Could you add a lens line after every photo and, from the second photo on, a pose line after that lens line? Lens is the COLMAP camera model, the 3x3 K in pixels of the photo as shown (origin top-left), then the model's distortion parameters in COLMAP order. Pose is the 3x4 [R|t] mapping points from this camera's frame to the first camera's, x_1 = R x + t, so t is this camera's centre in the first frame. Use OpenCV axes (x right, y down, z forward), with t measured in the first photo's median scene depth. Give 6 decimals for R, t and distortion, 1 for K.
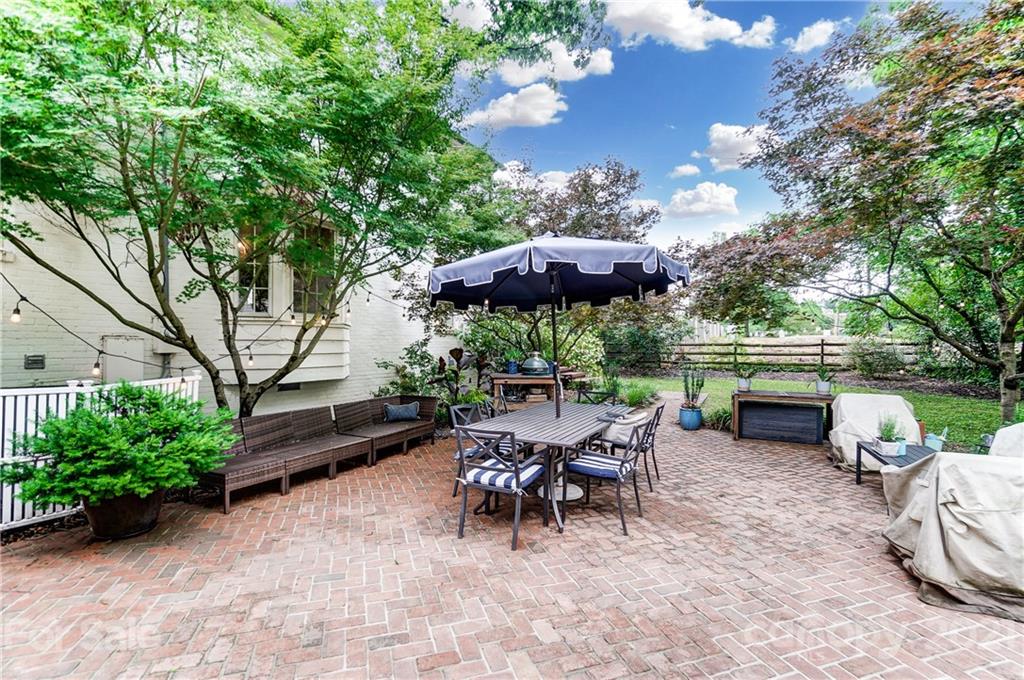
lens RADIAL K [[452.0, 0, 506.2], [0, 452.0, 342.1], [0, 0, 1]] dist [-0.027978, 0.001056]
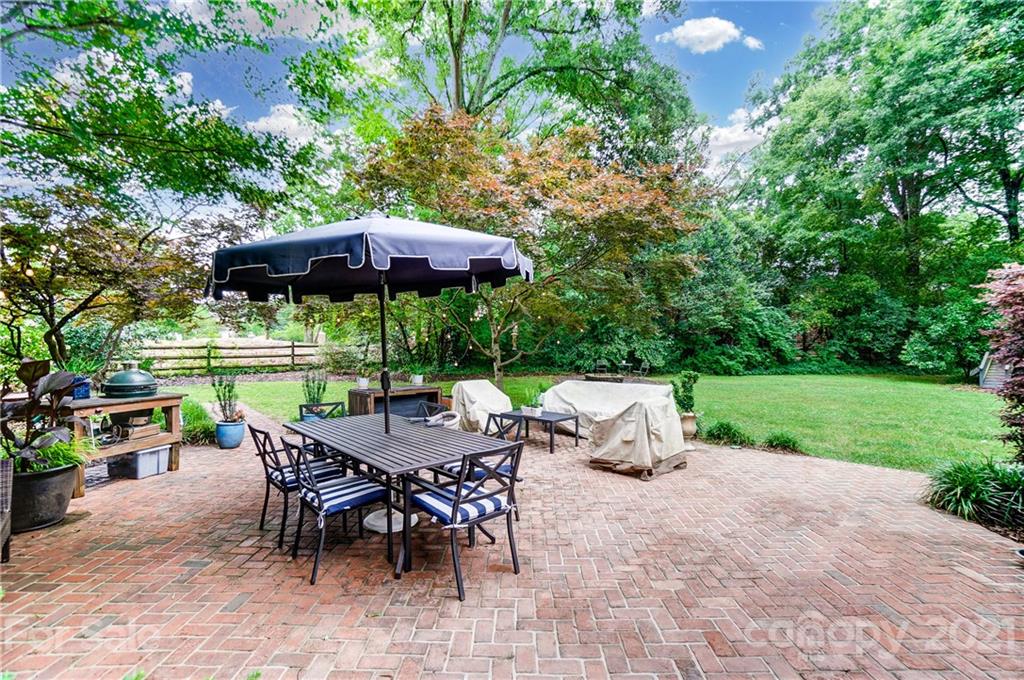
lens RADIAL K [[452.0, 0, 507.9], [0, 452.0, 342.6], [0, 0, 1]] dist [-0.027978, 0.001056]
pose [[0.369569, 0.001860, 0.929201, -0.116044], [0.002151, 0.999994, -0.002857, 0.000046], [-0.929201, 0.003055, 0.369563, 0.096250]]
